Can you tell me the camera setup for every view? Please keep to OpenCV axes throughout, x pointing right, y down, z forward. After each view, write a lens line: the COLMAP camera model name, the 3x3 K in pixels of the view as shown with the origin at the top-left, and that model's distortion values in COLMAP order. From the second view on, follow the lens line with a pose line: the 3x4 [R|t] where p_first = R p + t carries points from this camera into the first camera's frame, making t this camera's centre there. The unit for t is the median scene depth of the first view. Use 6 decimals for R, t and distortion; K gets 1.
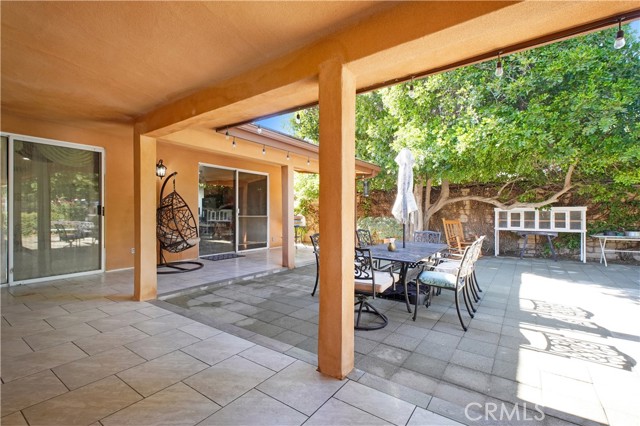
lens RADIAL K [[280.7, 0, 320.0], [0, 280.7, 214.5], [0, 0, 1]] dist [-0.000708, -0.000264]
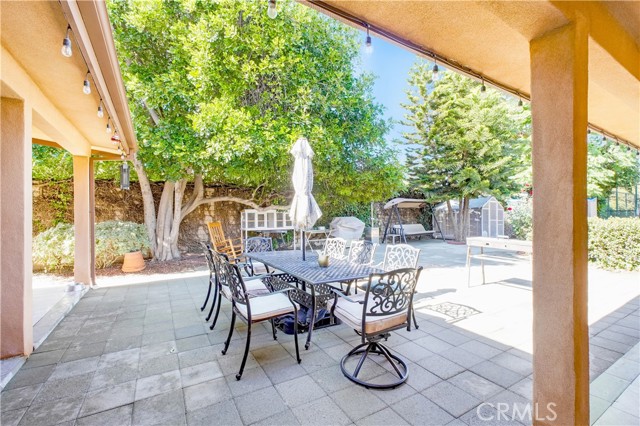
lens RADIAL K [[280.7, 0, 319.9], [0, 280.7, 214.1], [0, 0, 1]] dist [-0.000708, -0.000264]
pose [[0.406713, 0.003071, 0.913551, -0.227446], [-0.000564, 0.999995, -0.003111, -0.002993], [-0.913556, 0.000750, 0.406712, 0.353439]]
